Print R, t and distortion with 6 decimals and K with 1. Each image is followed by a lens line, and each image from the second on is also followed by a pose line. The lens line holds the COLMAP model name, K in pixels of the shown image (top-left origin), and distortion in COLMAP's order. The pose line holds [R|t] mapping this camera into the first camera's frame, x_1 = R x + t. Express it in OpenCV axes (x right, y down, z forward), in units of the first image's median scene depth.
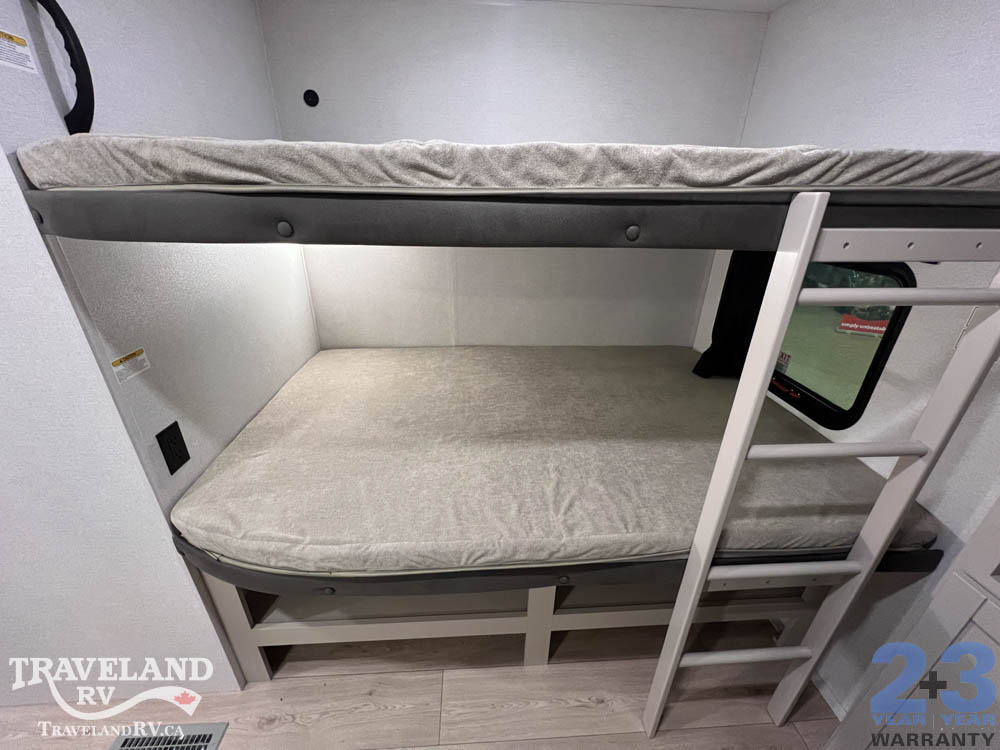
lens RADIAL K [[399.0, 0, 497.6], [0, 399.0, 373.0], [0, 0, 1]] dist [-0.002304, 0.000176]
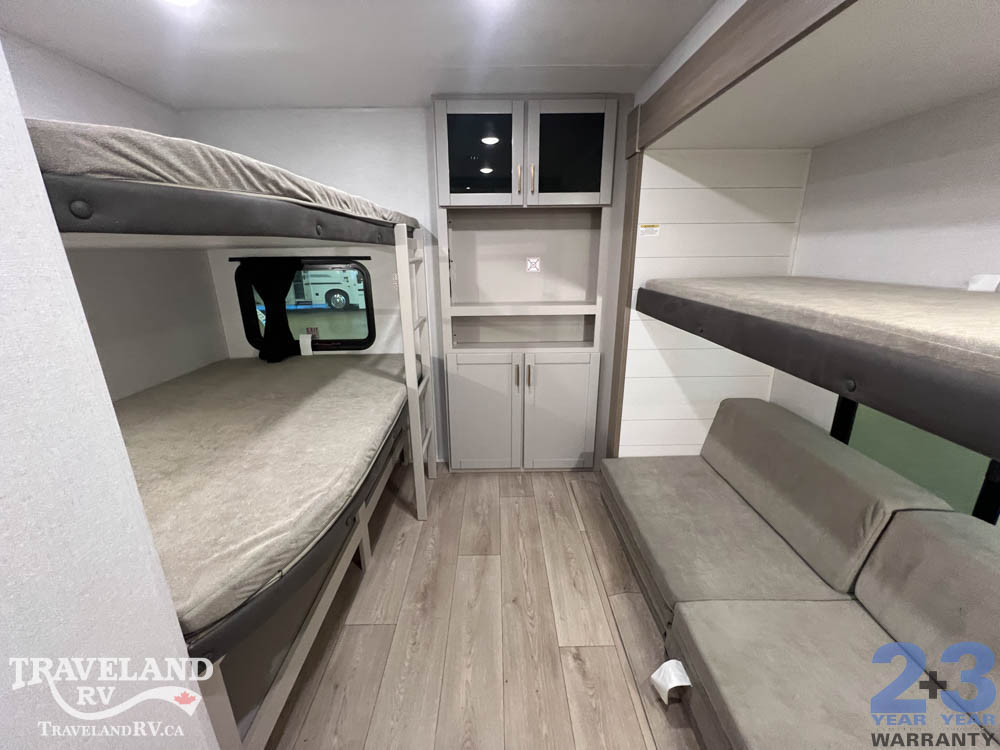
lens RADIAL K [[399.0, 0, 497.6], [0, 399.0, 373.0], [0, 0, 1]] dist [-0.002304, 0.000176]
pose [[0.047802, -0.301394, 0.952301, -1.025755], [0.427251, 0.867941, 0.253249, 0.023169], [-0.902869, 0.394765, 0.170260, 0.135053]]
